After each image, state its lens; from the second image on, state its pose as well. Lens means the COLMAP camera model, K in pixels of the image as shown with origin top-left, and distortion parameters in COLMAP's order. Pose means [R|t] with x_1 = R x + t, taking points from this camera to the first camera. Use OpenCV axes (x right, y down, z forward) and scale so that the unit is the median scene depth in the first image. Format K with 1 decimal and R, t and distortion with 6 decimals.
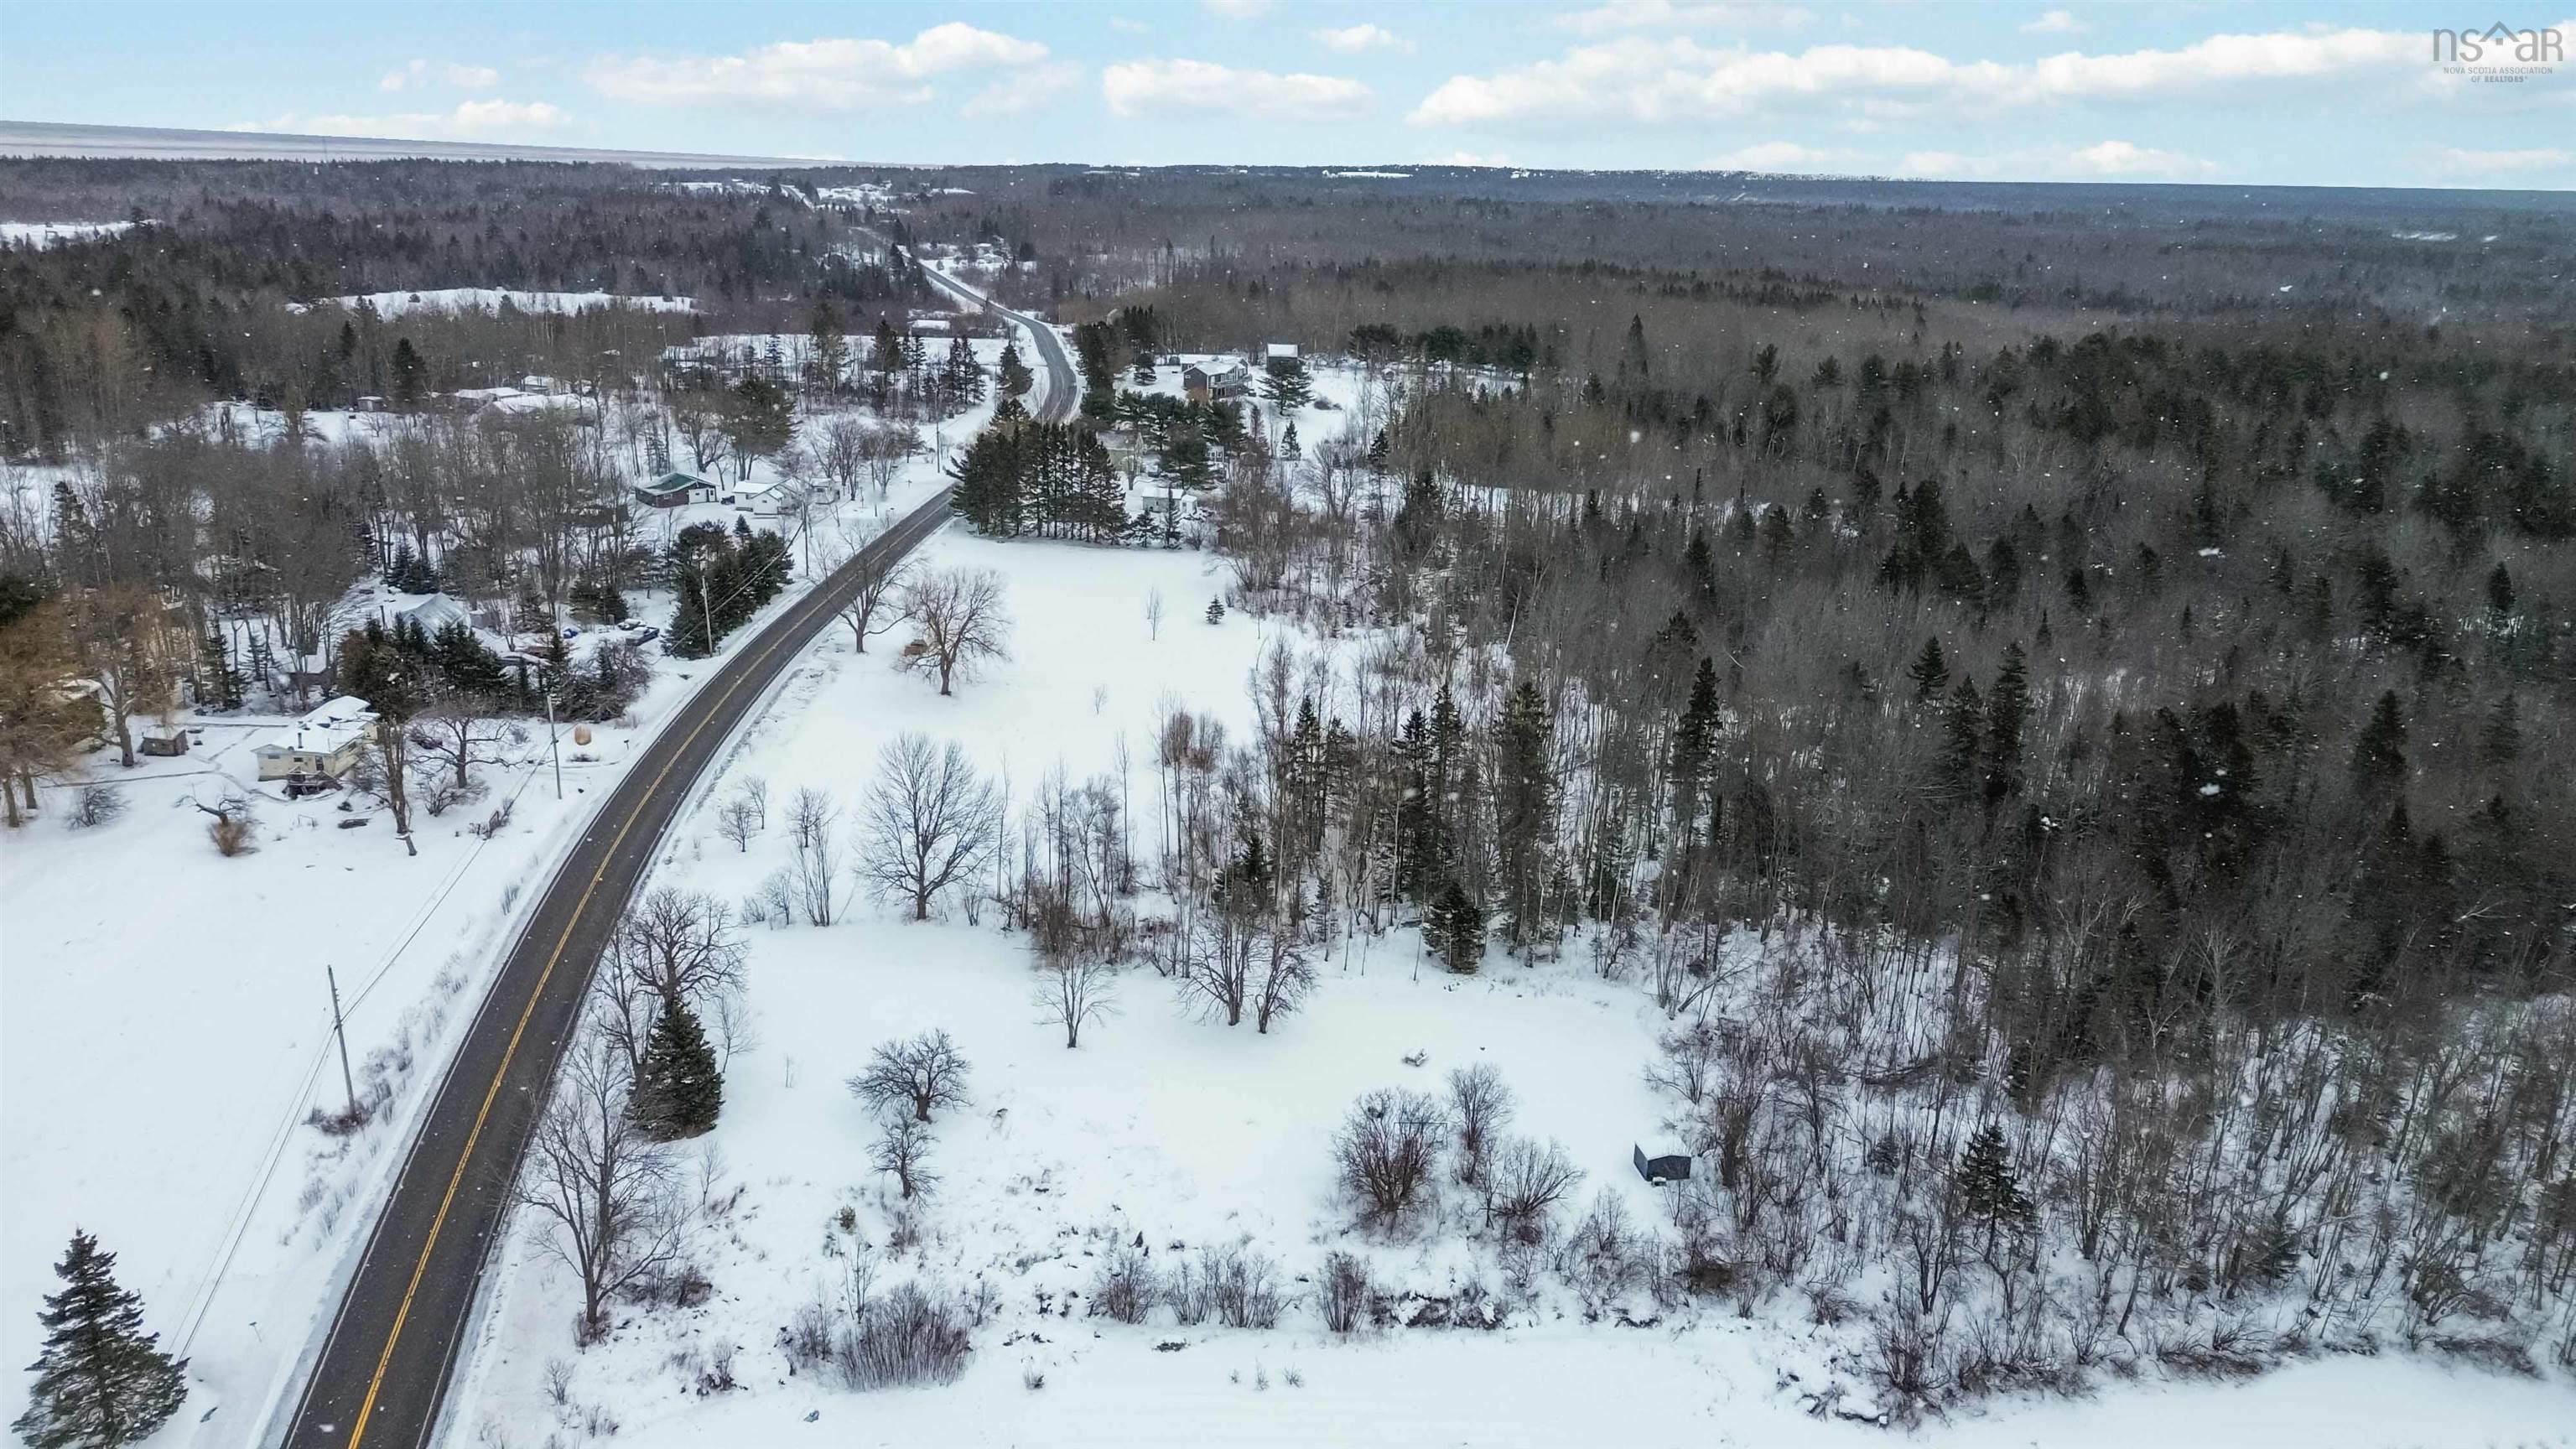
lens RADIAL K [[1810.2, 0, 1296.5], [0, 1810.2, 720.7], [0, 0, 1]] dist [0.077721, -0.073535]
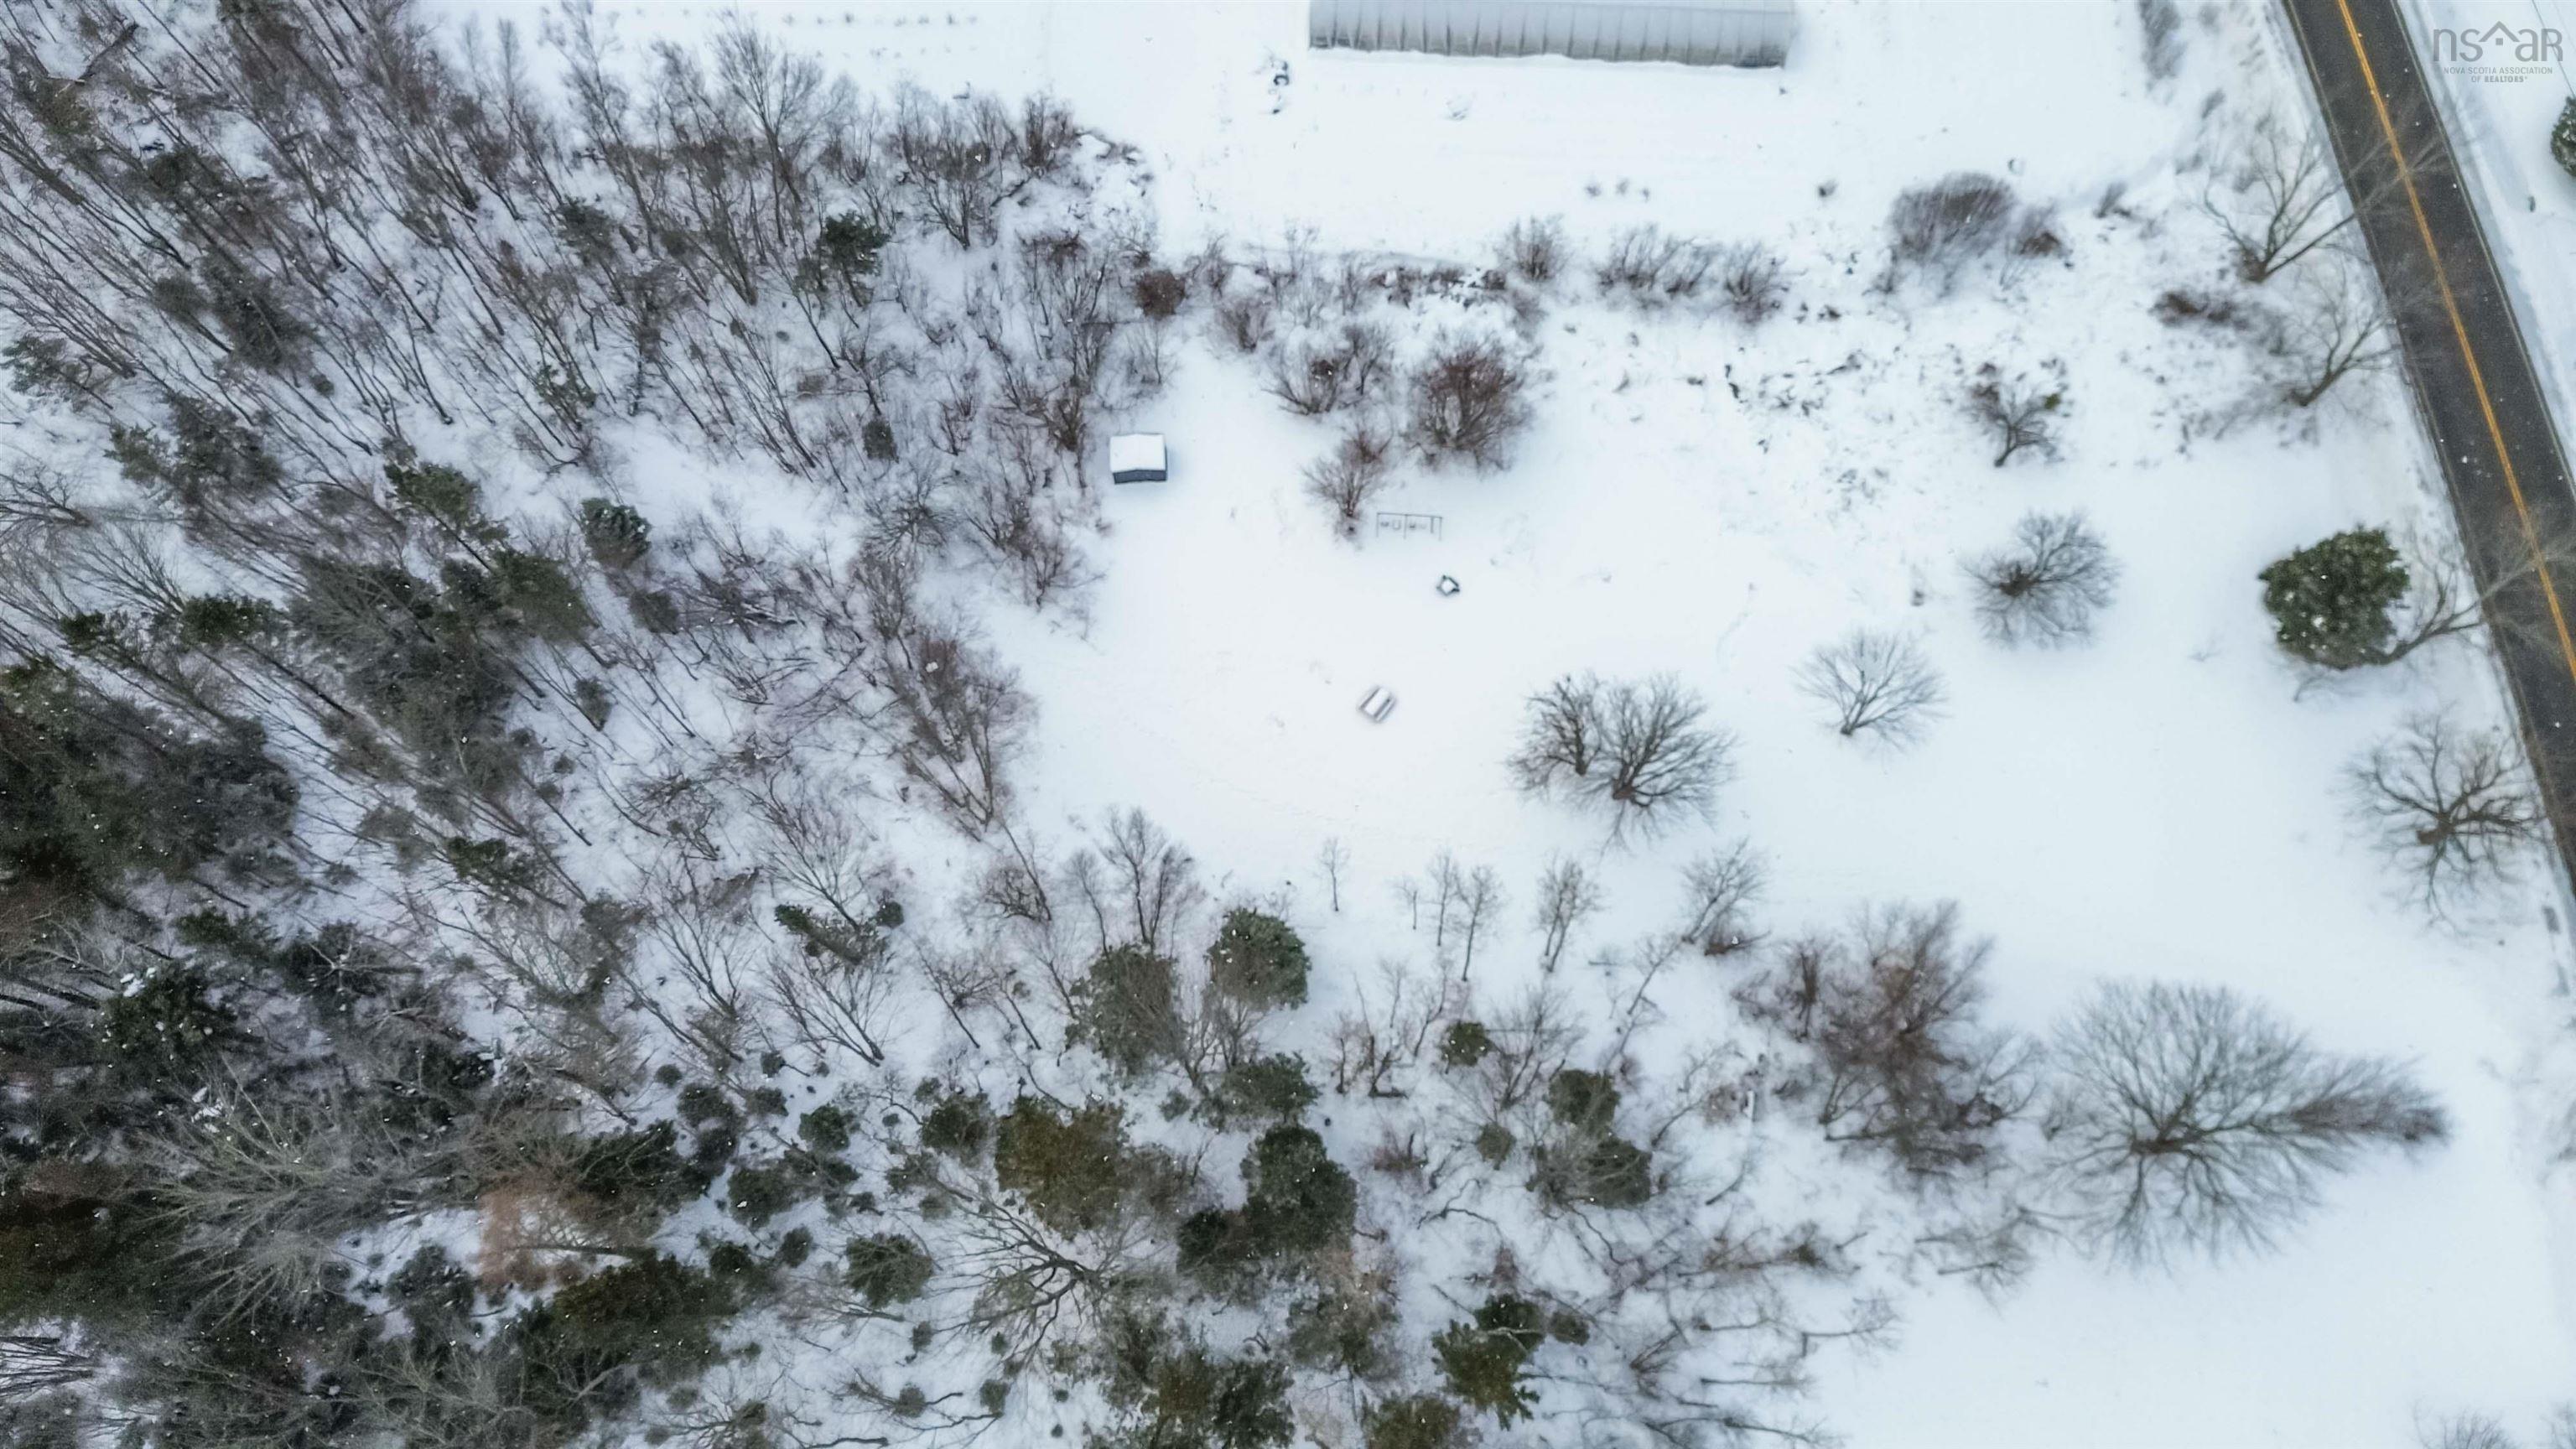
lens RADIAL K [[1794.0, 0, 1296.2], [0, 1794.0, 733.3], [0, 0, 1]] dist [0.102195, -0.119232]
pose [[-0.990426, -0.137037, 0.016661, 0.075436], [0.013047, 0.027225, 0.999544, -0.491310], [-0.137428, 0.990192, -0.025177, 0.915427]]
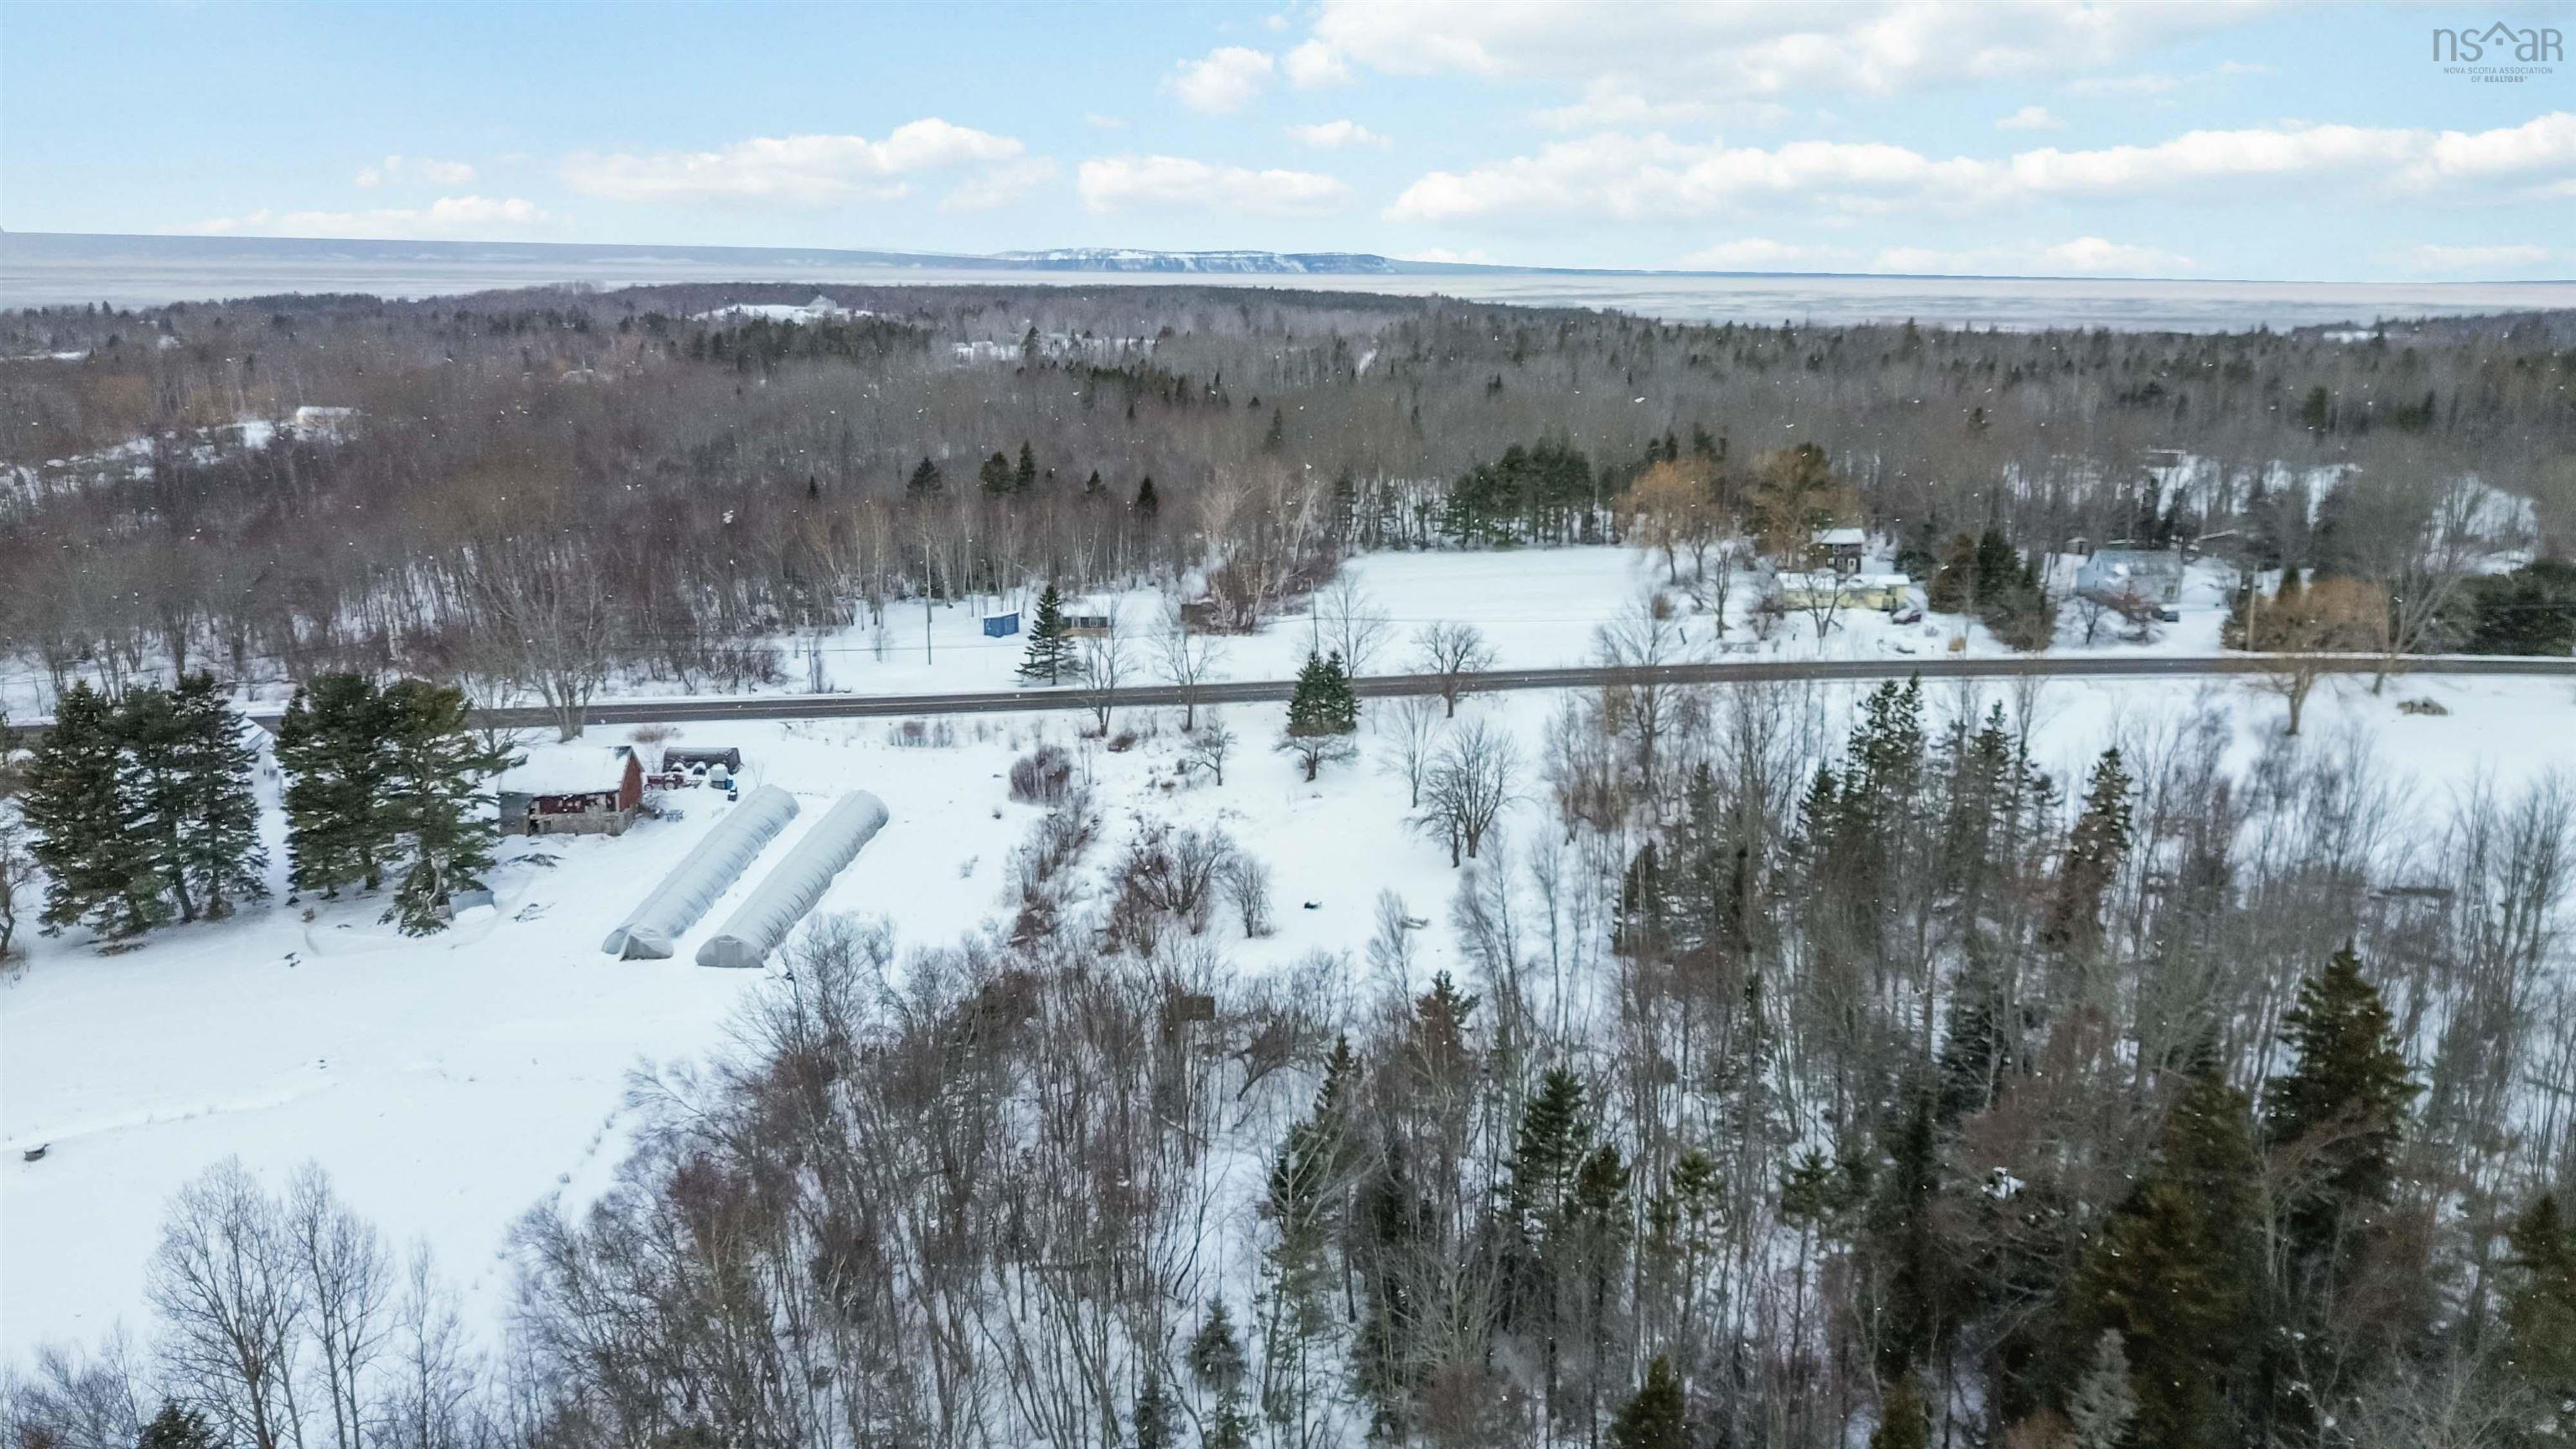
lens RADIAL K [[1808.7, 0, 1288.0], [0, 1808.7, 724.5], [0, 0, 1]] dist [0.116882, -0.072683]
pose [[-0.116158, 0.219175, -0.968747, 0.875725], [-0.322187, 0.914293, 0.245487, -0.116943], [0.939523, 0.340633, -0.035587, 0.825568]]
